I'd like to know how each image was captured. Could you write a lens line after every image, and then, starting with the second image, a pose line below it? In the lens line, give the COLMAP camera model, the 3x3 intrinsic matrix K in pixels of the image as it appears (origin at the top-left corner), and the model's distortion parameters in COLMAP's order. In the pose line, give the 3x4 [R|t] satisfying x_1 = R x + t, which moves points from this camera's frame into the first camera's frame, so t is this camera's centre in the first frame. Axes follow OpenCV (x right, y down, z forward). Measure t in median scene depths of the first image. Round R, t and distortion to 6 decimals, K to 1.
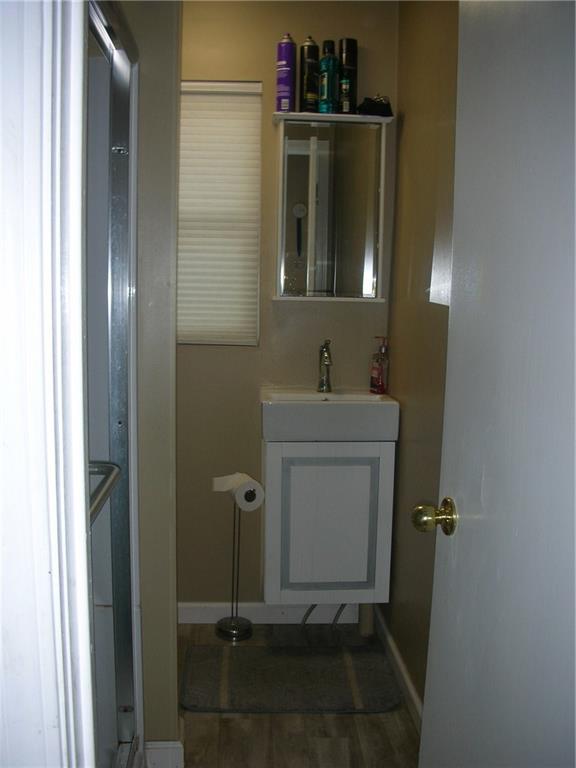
lens RADIAL K [[781.2, 0, 288.0], [0, 781.2, 384.0], [0, 0, 1]] dist [-0.421329, 0.001649]
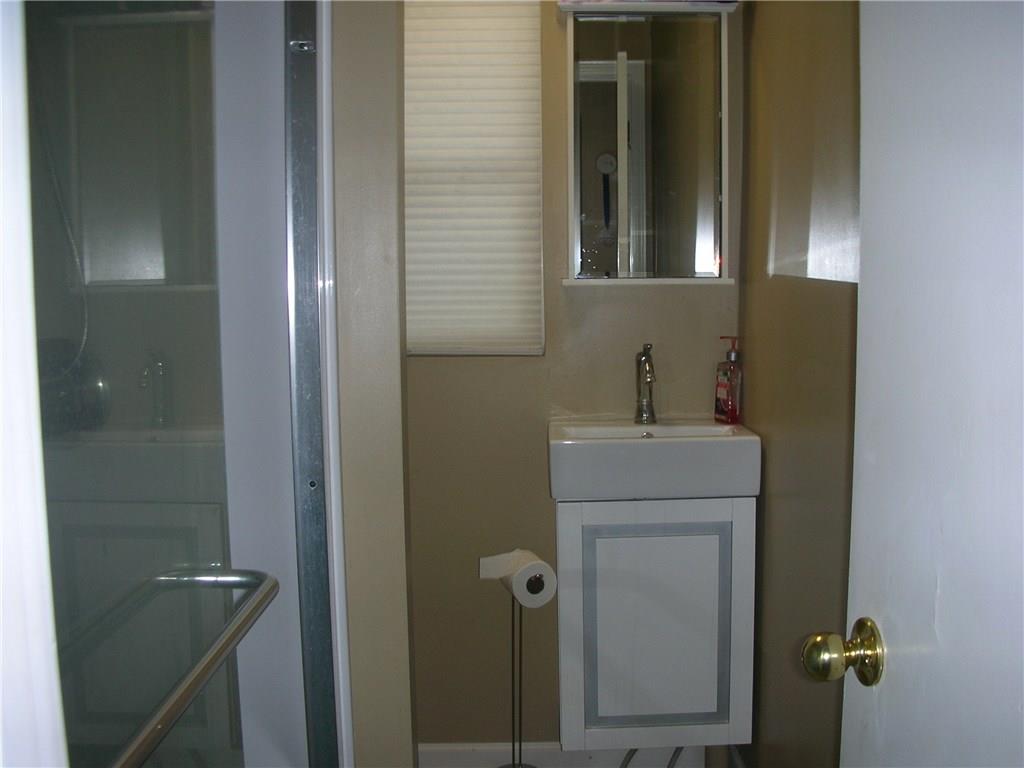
lens RADIAL K [[1060.1, 0, 512.0], [0, 1060.1, 384.0], [0, 0, 1]] dist [-0.236538, 0.012519]
pose [[0.996336, -0.025745, -0.081564, 0.007931], [0.023864, 0.999428, -0.023956, -0.003996], [0.082134, 0.021922, 0.996380, 0.102834]]
